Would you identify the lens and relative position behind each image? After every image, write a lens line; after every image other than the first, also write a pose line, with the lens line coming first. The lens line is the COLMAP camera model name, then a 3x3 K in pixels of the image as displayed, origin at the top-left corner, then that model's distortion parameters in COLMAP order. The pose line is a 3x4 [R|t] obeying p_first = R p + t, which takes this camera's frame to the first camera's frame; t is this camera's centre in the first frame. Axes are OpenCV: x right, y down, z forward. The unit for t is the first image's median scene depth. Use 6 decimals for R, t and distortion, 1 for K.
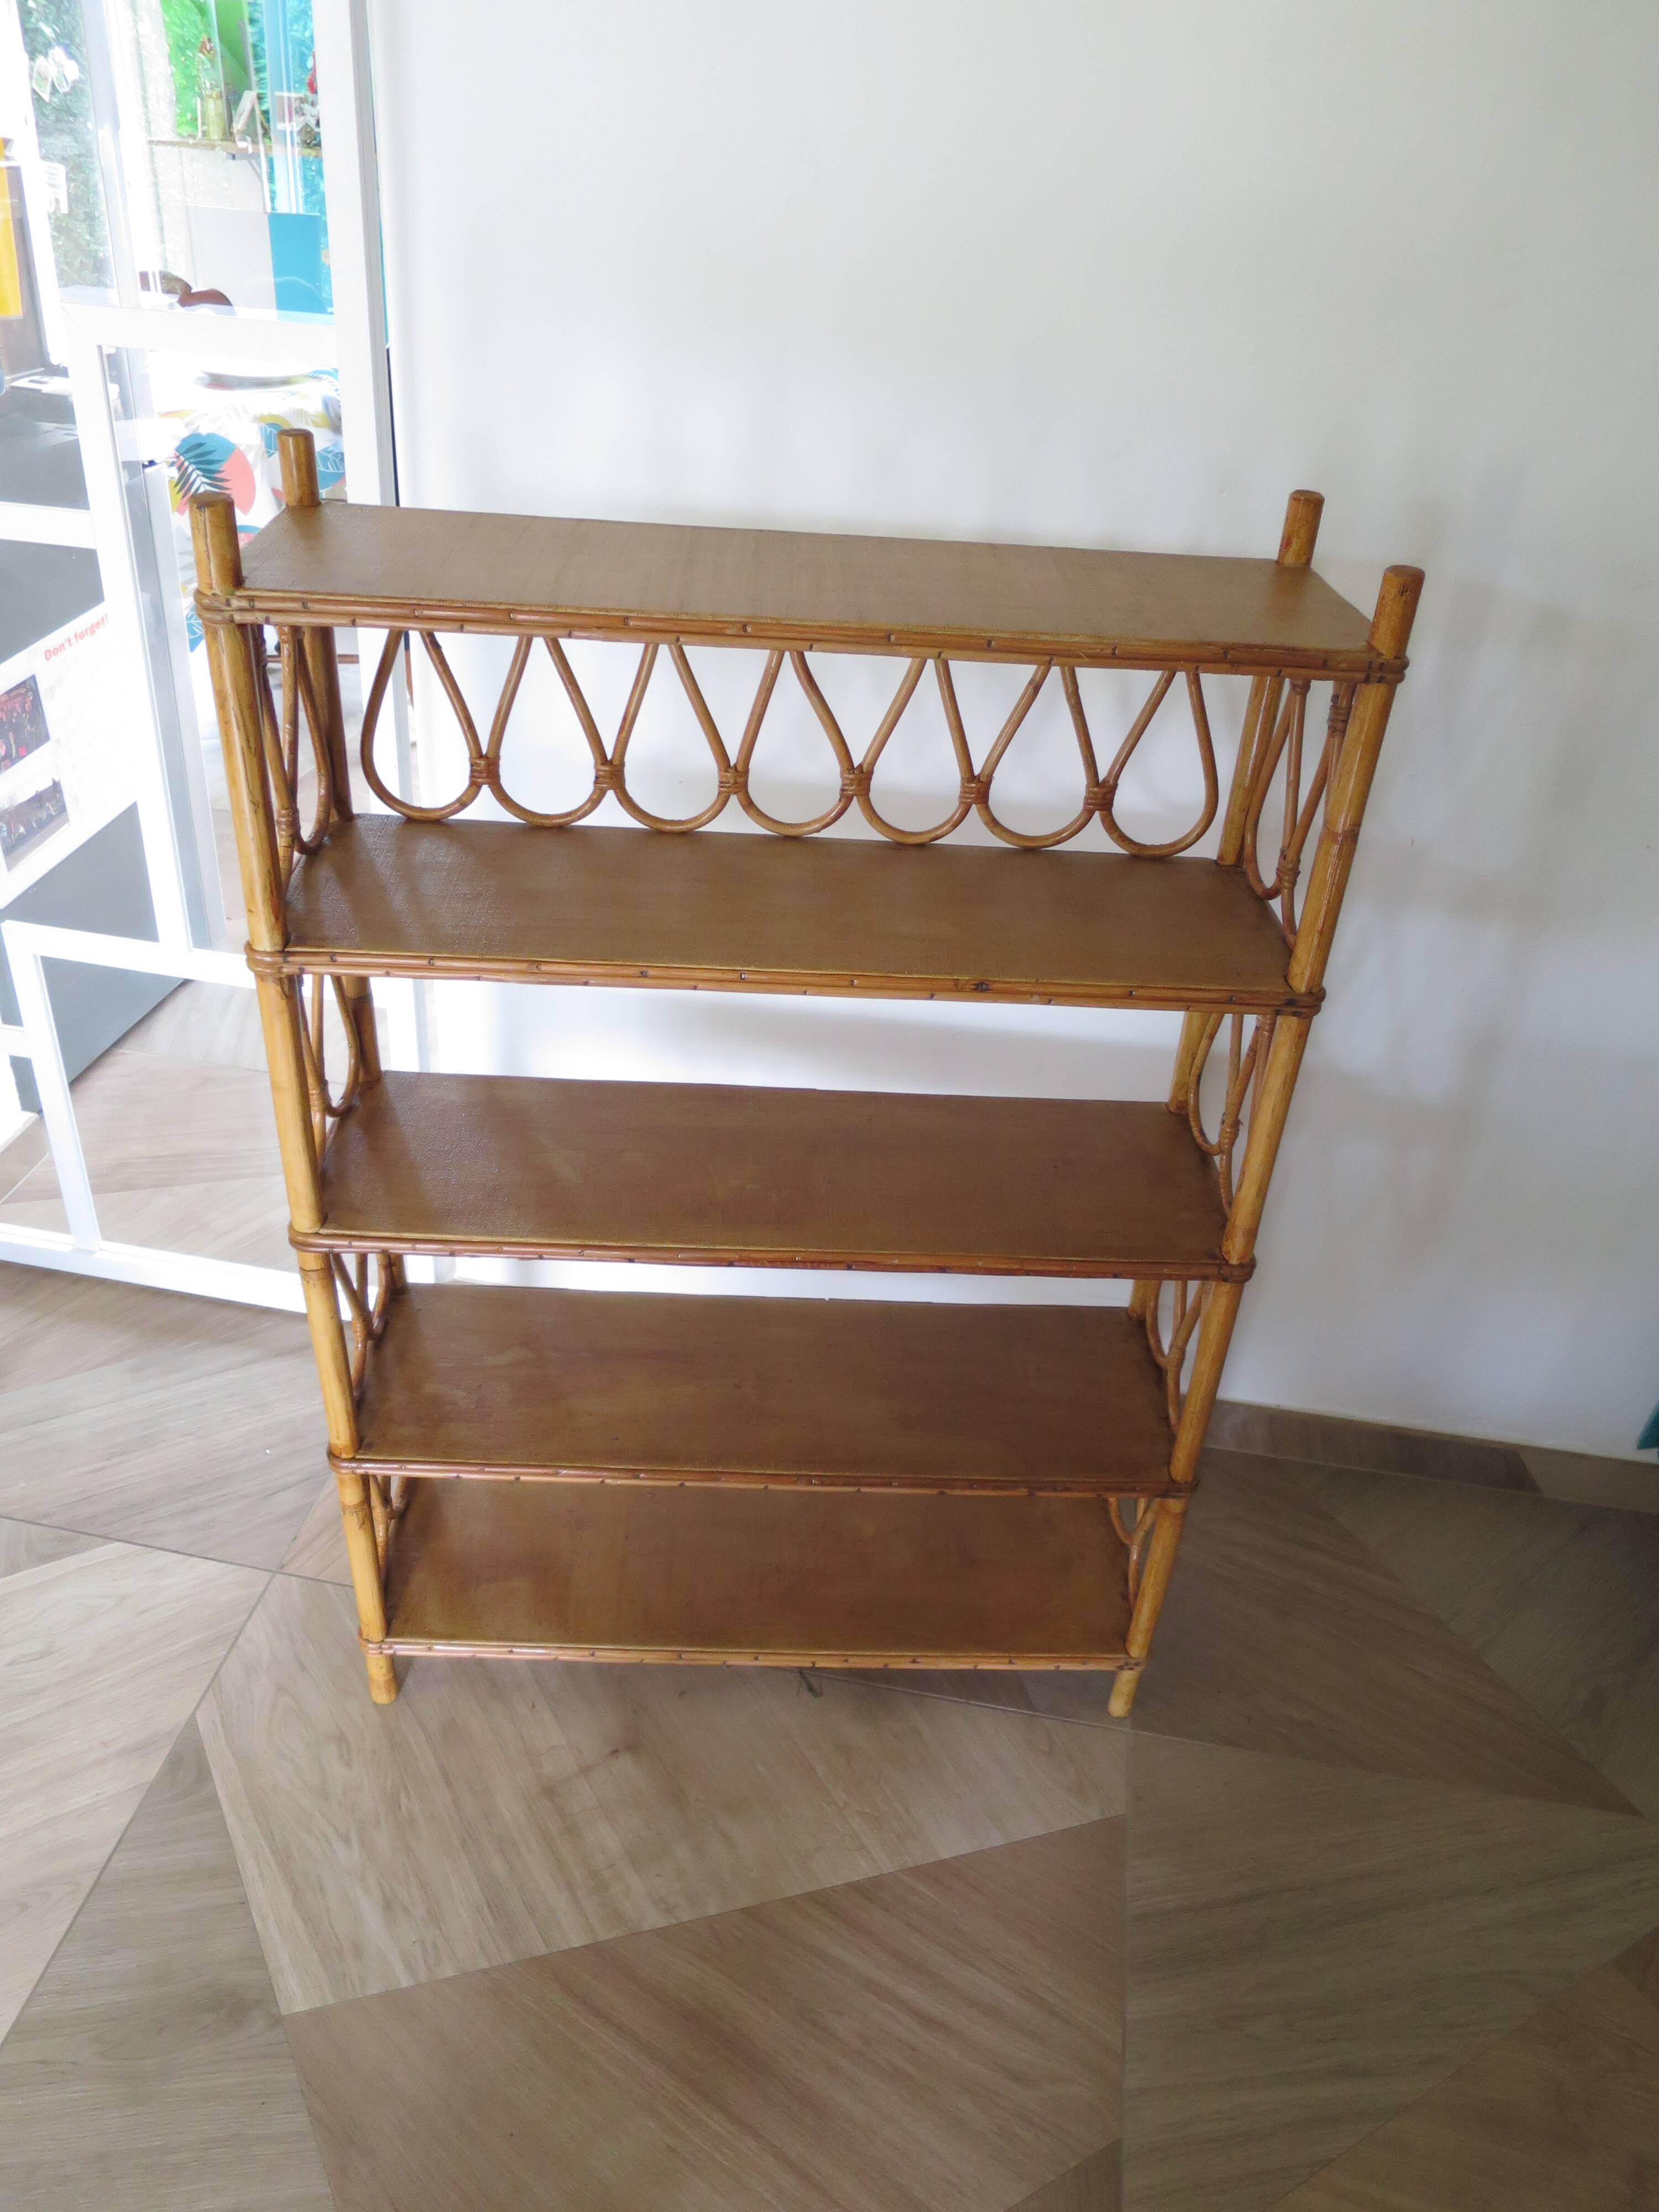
lens RADIAL K [[1597.5, 0, 840.2], [0, 1597.5, 1102.7], [0, 0, 1]] dist [-0.047458, 0.011288]
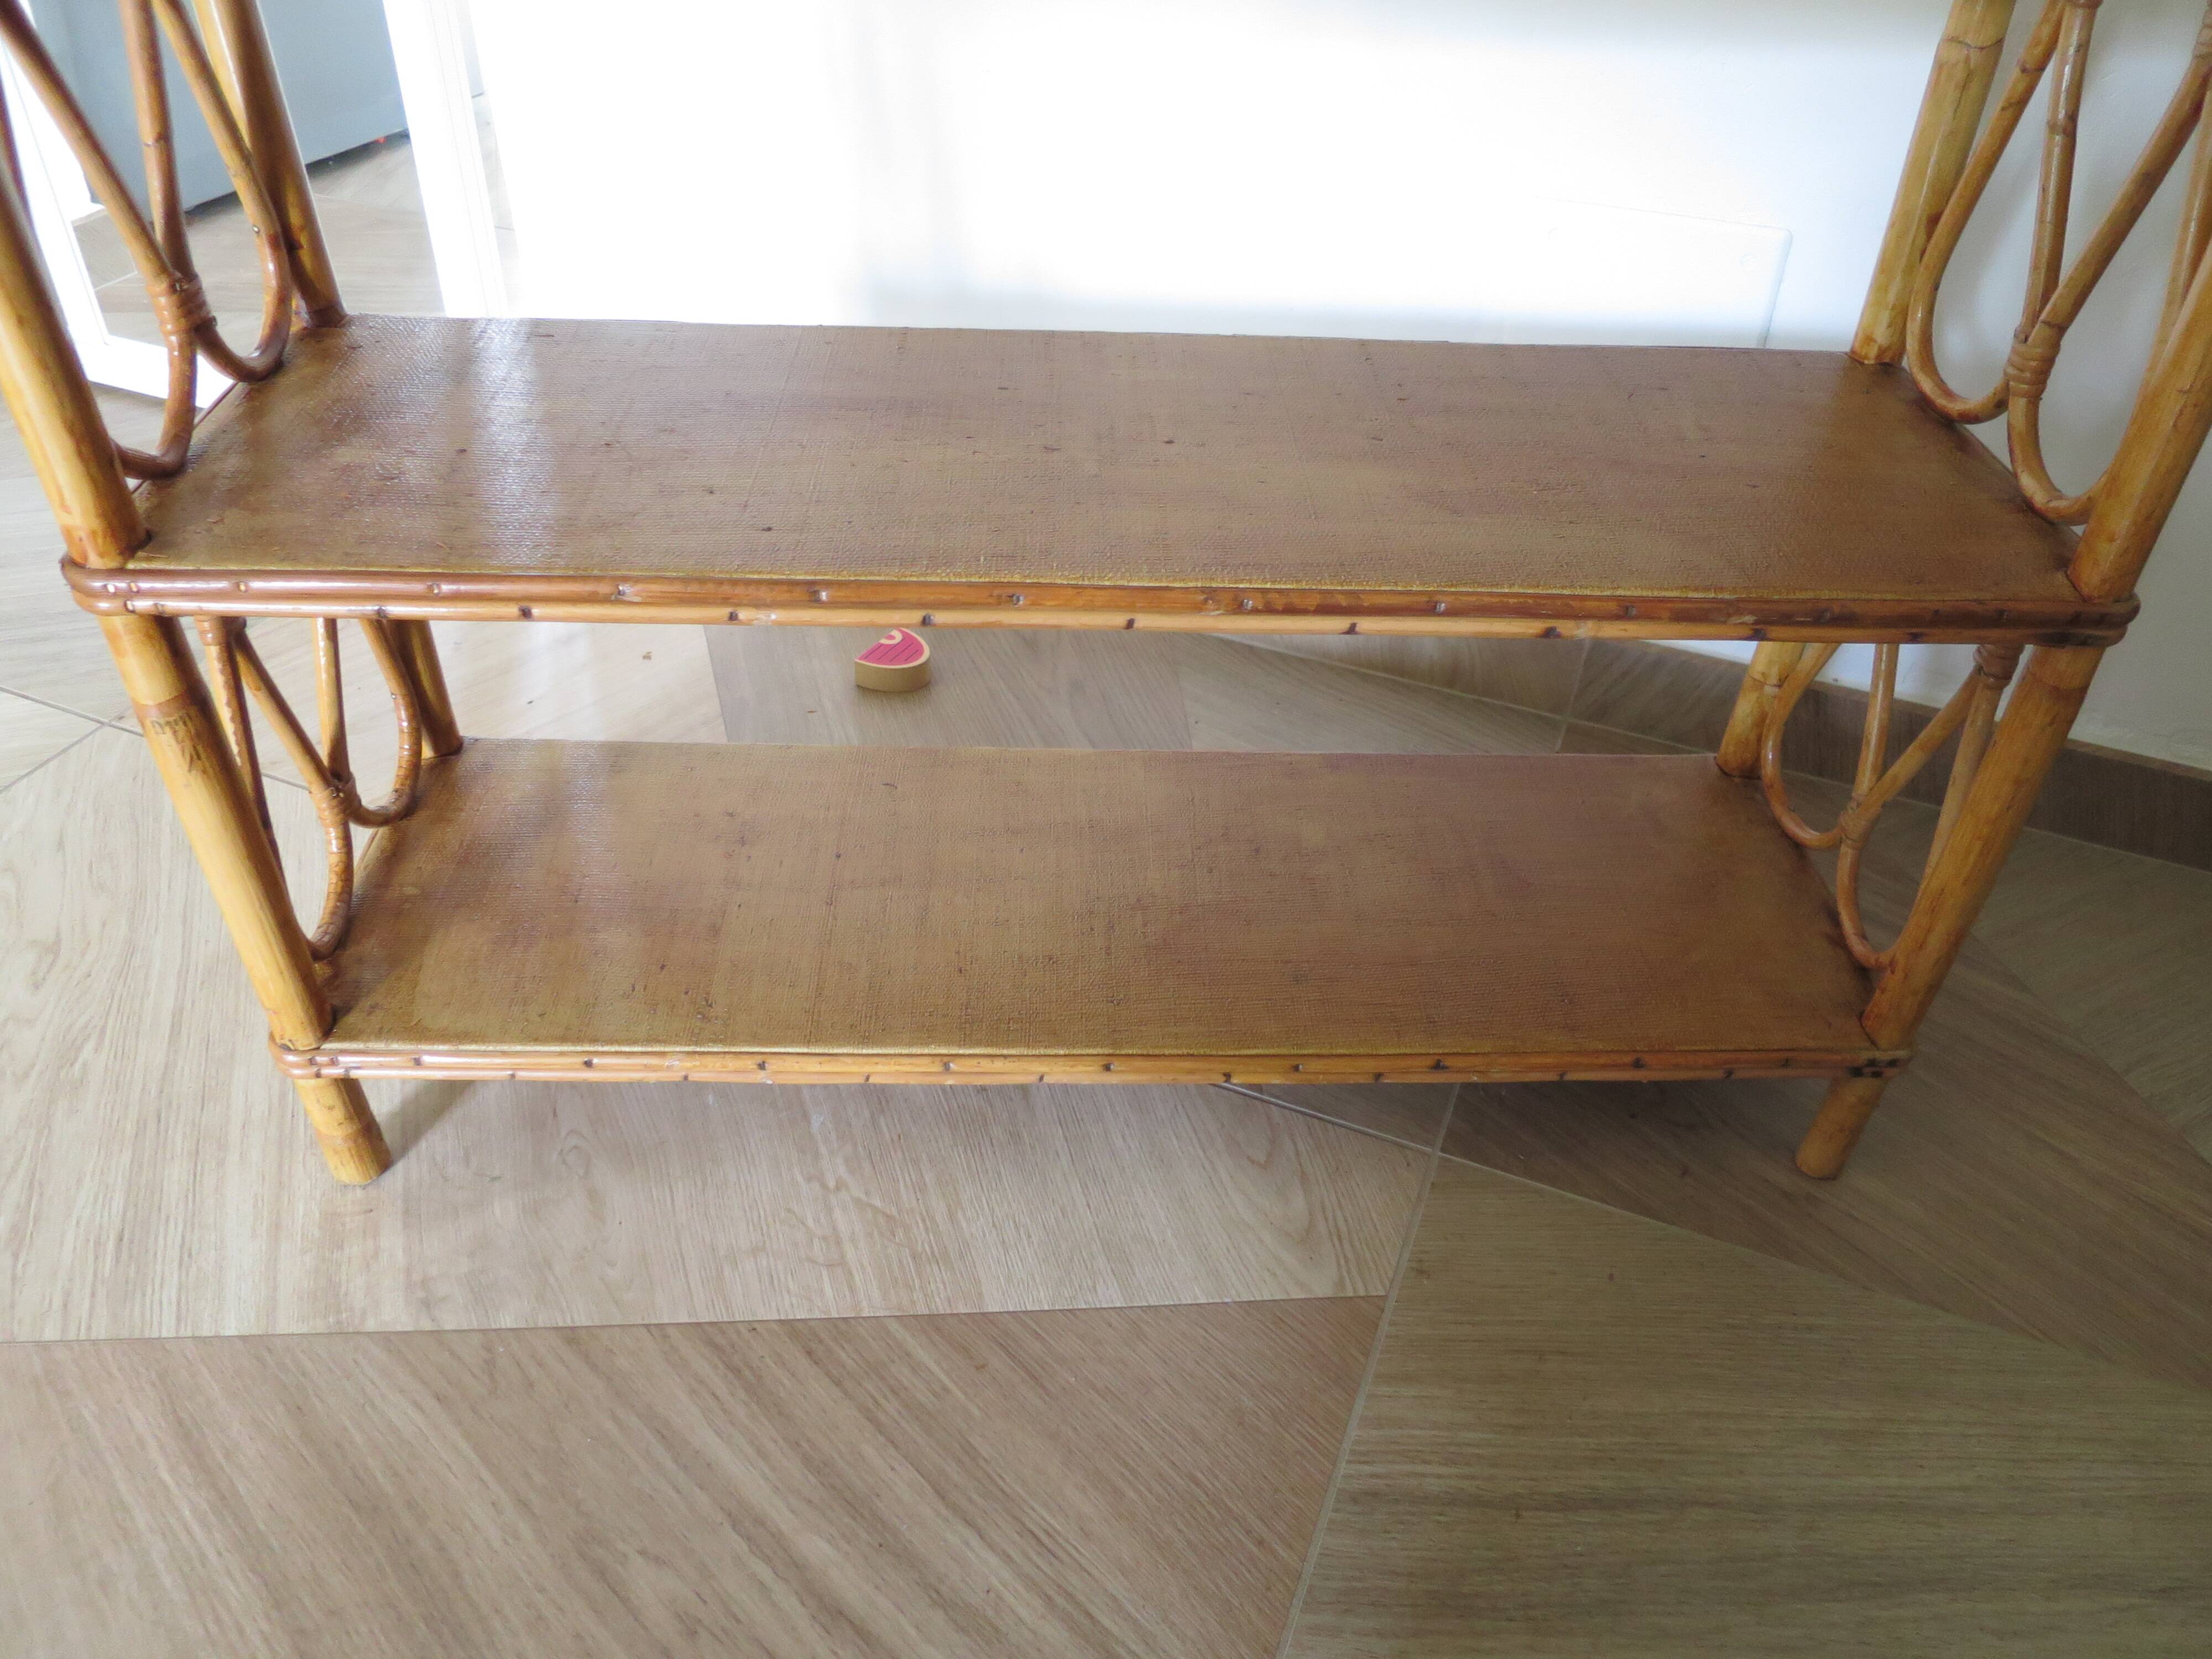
lens RADIAL K [[1597.5, 0, 1106.6], [0, 1597.5, 828.8], [0, 0, 1]] dist [-0.047458, 0.011288]
pose [[0.999433, -0.029471, -0.016299, -0.051630], [0.030970, 0.994402, 0.101026, 0.274057], [0.013231, -0.101473, 0.994750, 0.632495]]
